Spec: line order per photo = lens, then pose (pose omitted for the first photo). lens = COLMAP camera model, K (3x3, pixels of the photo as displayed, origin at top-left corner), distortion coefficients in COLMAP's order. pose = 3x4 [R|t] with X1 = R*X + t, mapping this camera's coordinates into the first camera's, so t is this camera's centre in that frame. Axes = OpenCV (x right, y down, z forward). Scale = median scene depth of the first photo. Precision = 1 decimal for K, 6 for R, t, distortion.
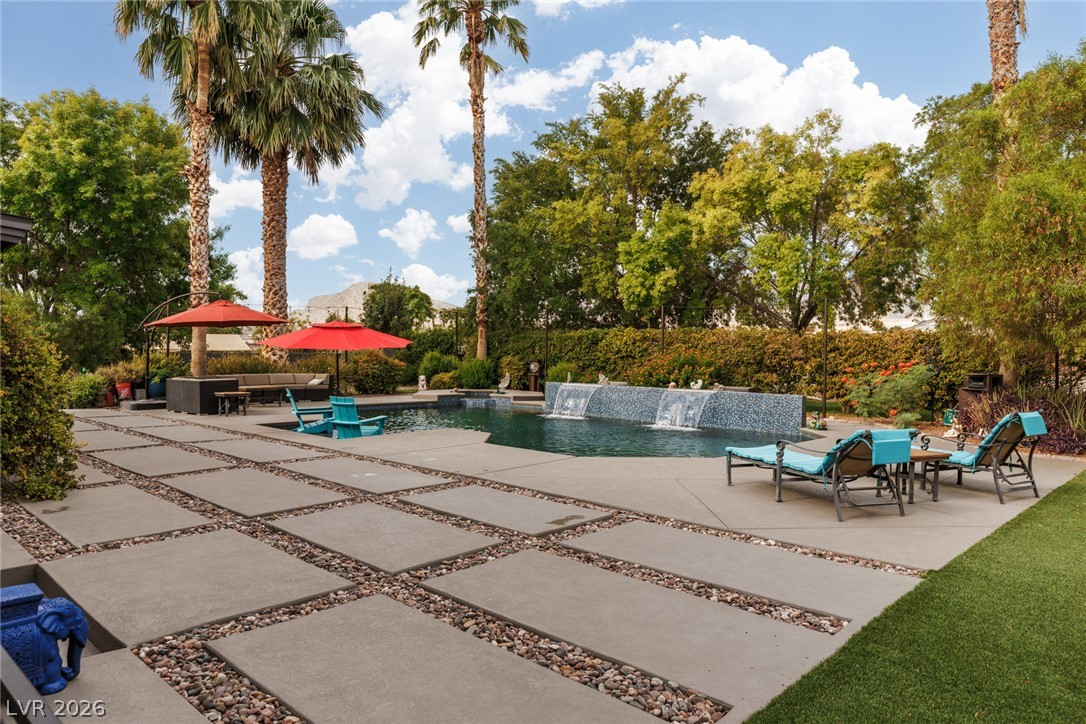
lens RADIAL K [[728.0, 0, 548.5], [0, 728.0, 359.6], [0, 0, 1]] dist [-0.003458, -0.000195]
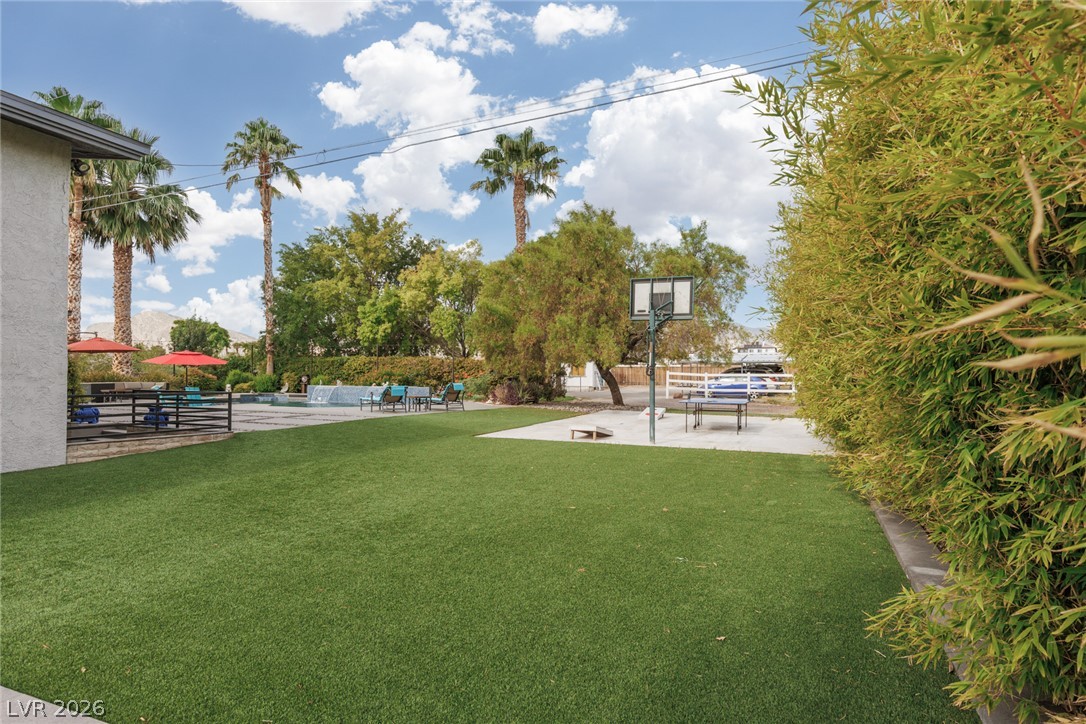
lens RADIAL K [[606.2, 0, 564.7], [0, 606.2, 373.6], [0, 0, 1]] dist [0.003823, -0.001606]
pose [[0.937855, -0.001151, 0.347026, 0.059652], [0.006924, 0.999857, -0.015399, 0.024339], [-0.346959, 0.016845, 0.937729, -0.529194]]
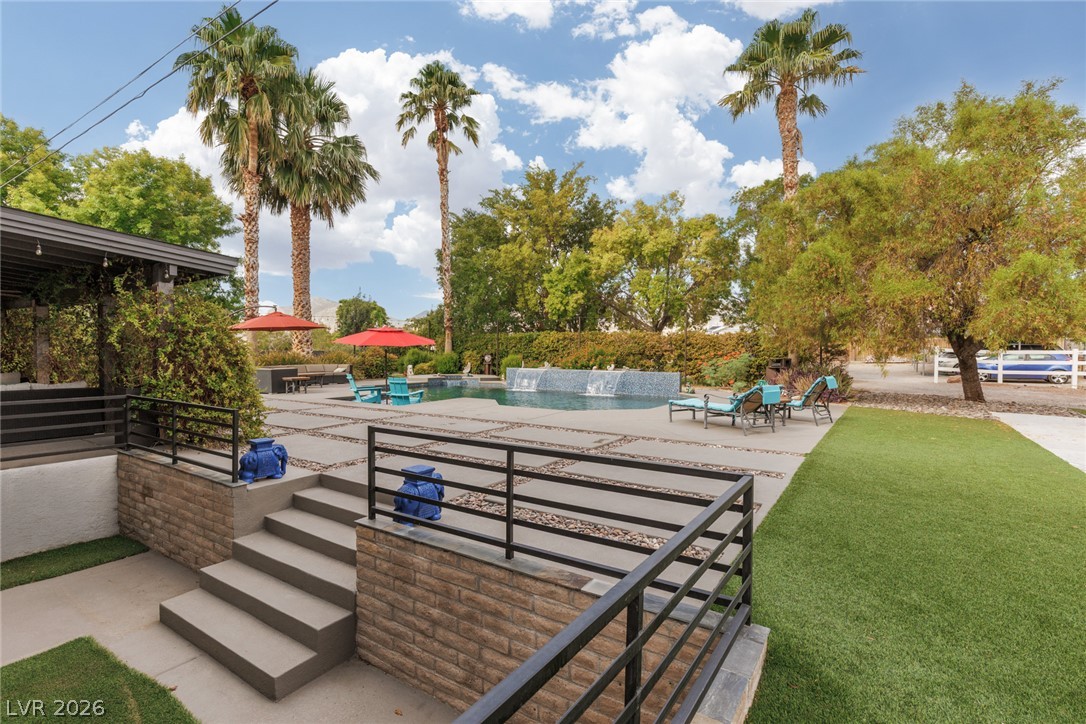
lens RADIAL K [[523.6, 0, 548.3], [0, 523.6, 360.8], [0, 0, 1]] dist [0.001678, -0.000578]
pose [[0.984244, -0.011423, 0.176447, -0.088753], [0.009317, 0.999875, 0.012761, 0.003140], [-0.176571, -0.010916, 0.984227, -0.058715]]
